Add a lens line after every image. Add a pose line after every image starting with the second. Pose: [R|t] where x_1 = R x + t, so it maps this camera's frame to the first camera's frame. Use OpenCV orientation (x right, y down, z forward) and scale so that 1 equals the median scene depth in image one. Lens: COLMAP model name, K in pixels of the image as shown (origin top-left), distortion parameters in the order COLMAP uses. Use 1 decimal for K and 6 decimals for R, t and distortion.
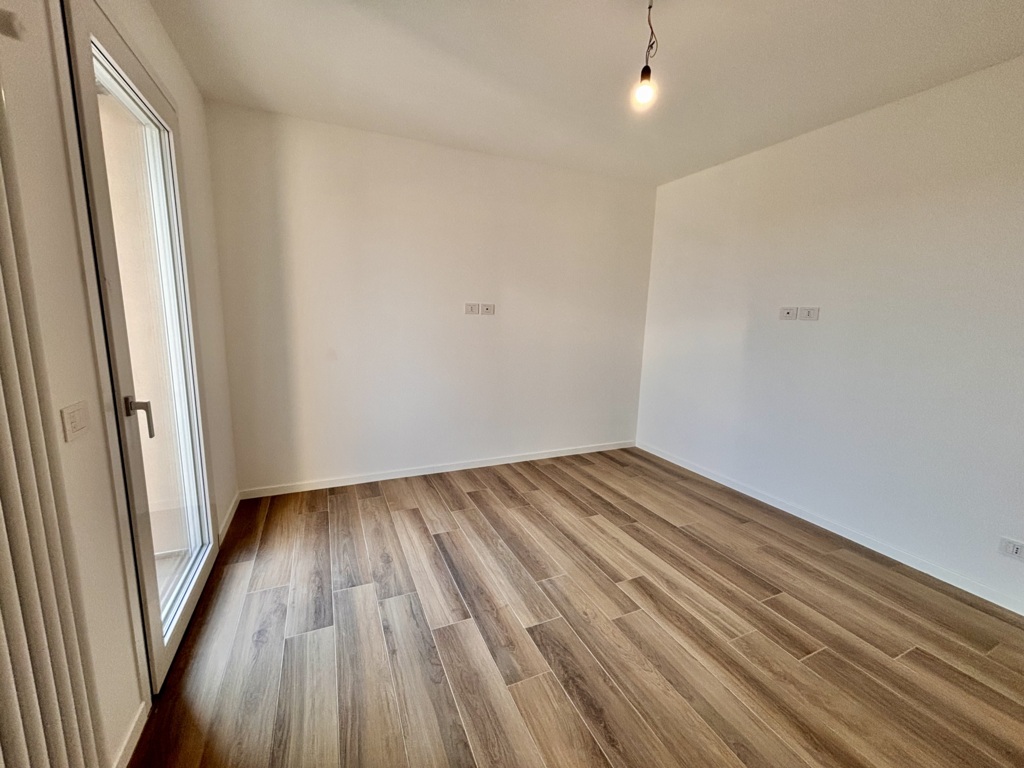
lens RADIAL K [[412.6, 0, 507.0], [0, 412.6, 380.7], [0, 0, 1]] dist [-0.002302, -0.000935]
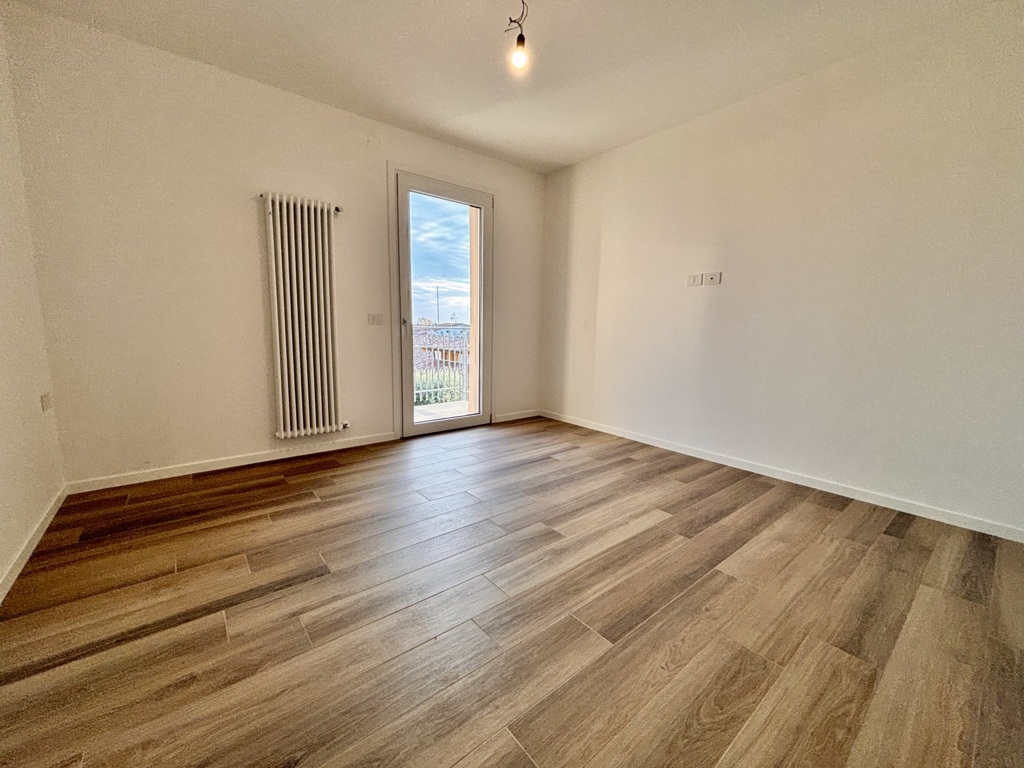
lens RADIAL K [[412.6, 0, 513.4], [0, 412.6, 382.8], [0, 0, 1]] dist [-0.002302, -0.000935]
pose [[0.260090, 0.110412, -0.959251, 0.984215], [-0.170865, 0.983026, 0.066820, 0.083810], [0.950346, 0.146524, 0.274540, 0.509983]]
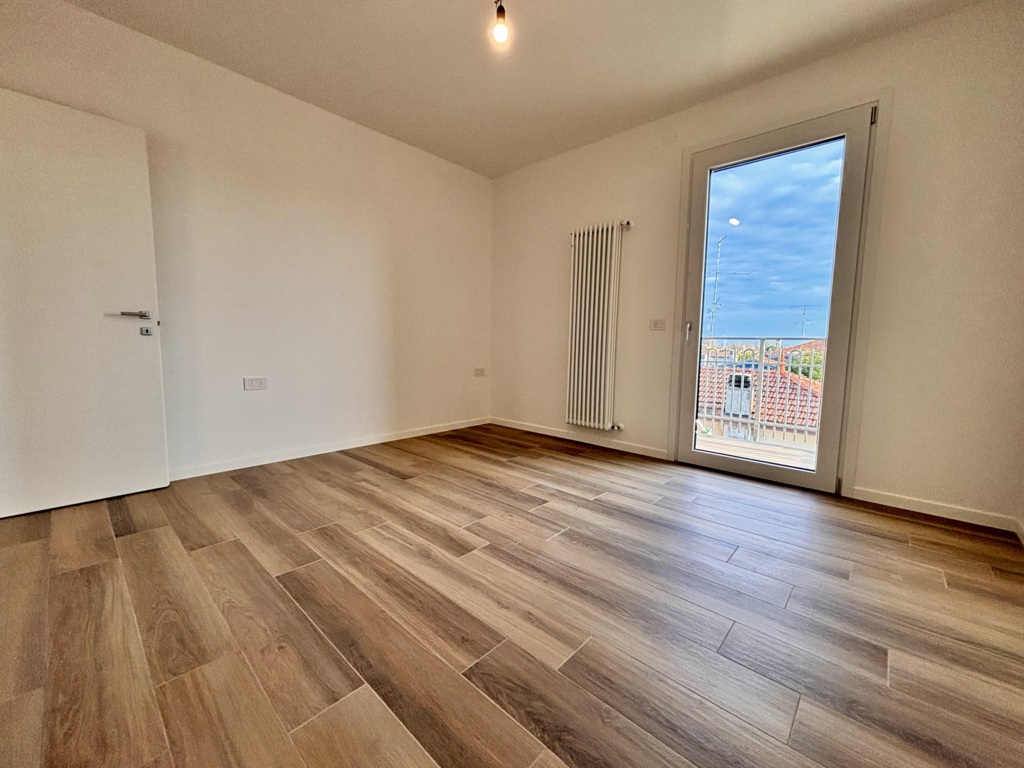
lens RADIAL K [[412.6, 0, 511.3], [0, 412.6, 388.2], [0, 0, 1]] dist [-0.002302, -0.000935]
pose [[-0.916650, 0.000458, -0.399690, 0.475379], [-0.110066, 0.961046, 0.253528, -0.036986], [0.384236, 0.276389, -0.880892, 1.413101]]
